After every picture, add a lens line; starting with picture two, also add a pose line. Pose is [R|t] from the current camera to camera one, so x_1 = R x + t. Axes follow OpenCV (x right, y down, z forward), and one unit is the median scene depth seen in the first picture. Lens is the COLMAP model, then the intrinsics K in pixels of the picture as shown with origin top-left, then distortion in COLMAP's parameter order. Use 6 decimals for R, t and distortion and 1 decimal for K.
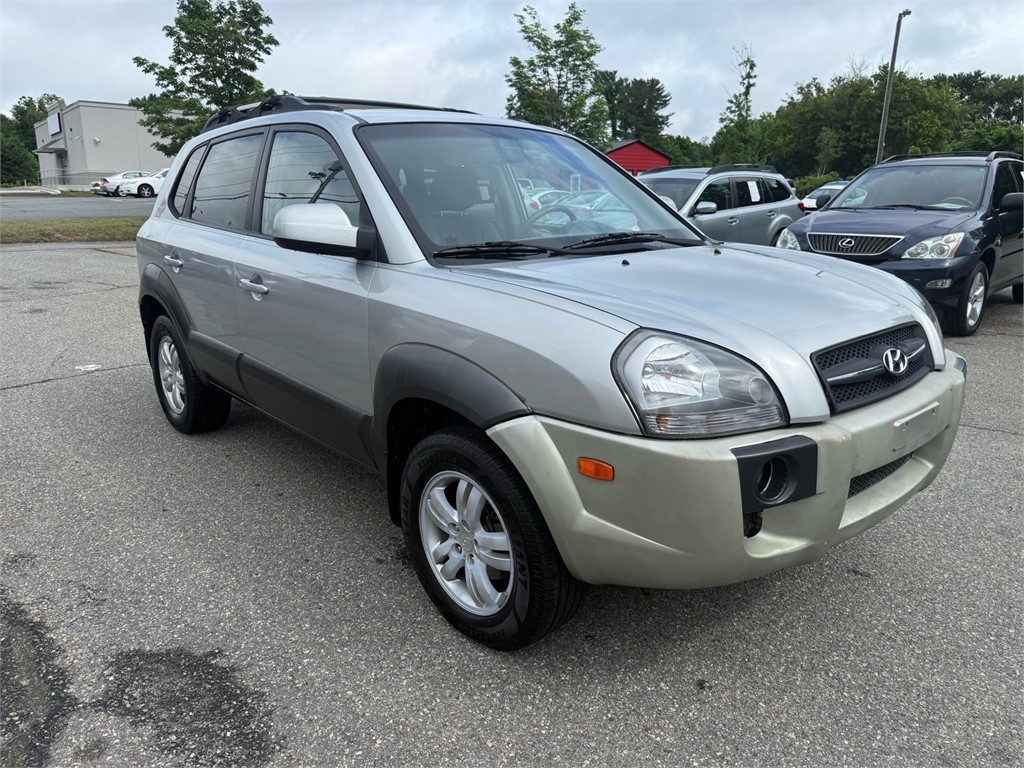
lens RADIAL K [[726.6, 0, 514.2], [0, 726.6, 383.9], [0, 0, 1]] dist [0.006207, -0.018602]
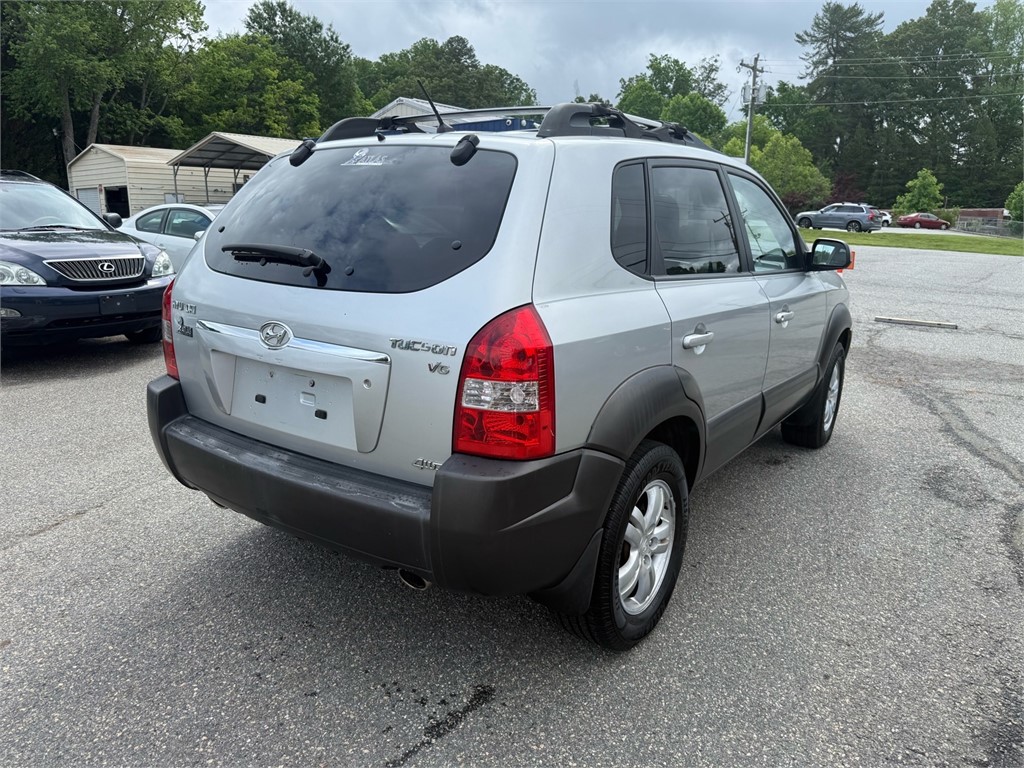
lens RADIAL K [[726.6, 0, 514.2], [0, 726.6, 383.9], [0, 0, 1]] dist [0.006207, -0.018602]
pose [[-0.226058, -0.224945, 0.947786, -0.197537], [0.231850, 0.932587, 0.276637, -0.064823], [-0.946120, 0.282280, -0.158665, 0.235621]]
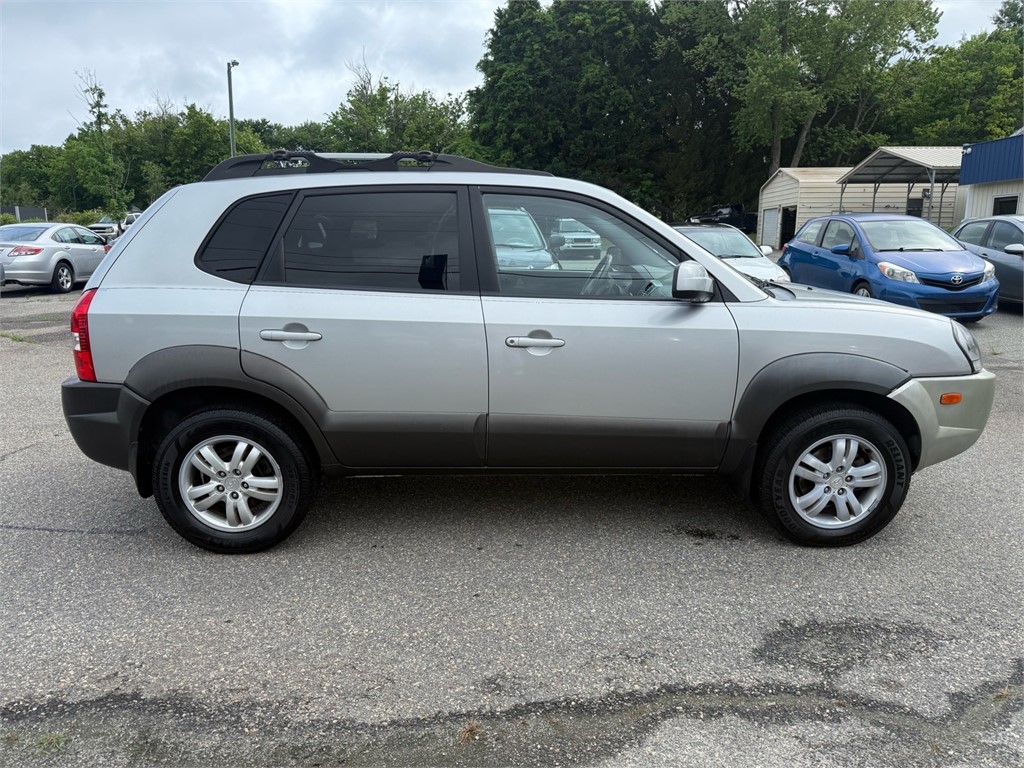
lens RADIAL K [[720.9, 0, 506.1], [0, 720.9, 389.2], [0, 0, 1]] dist [-0.001024, -0.004648]
pose [[0.651081, -0.169087, 0.739934, -0.169482], [0.193852, 0.979583, 0.053276, -0.019021], [-0.733835, 0.108751, 0.670566, 0.052505]]
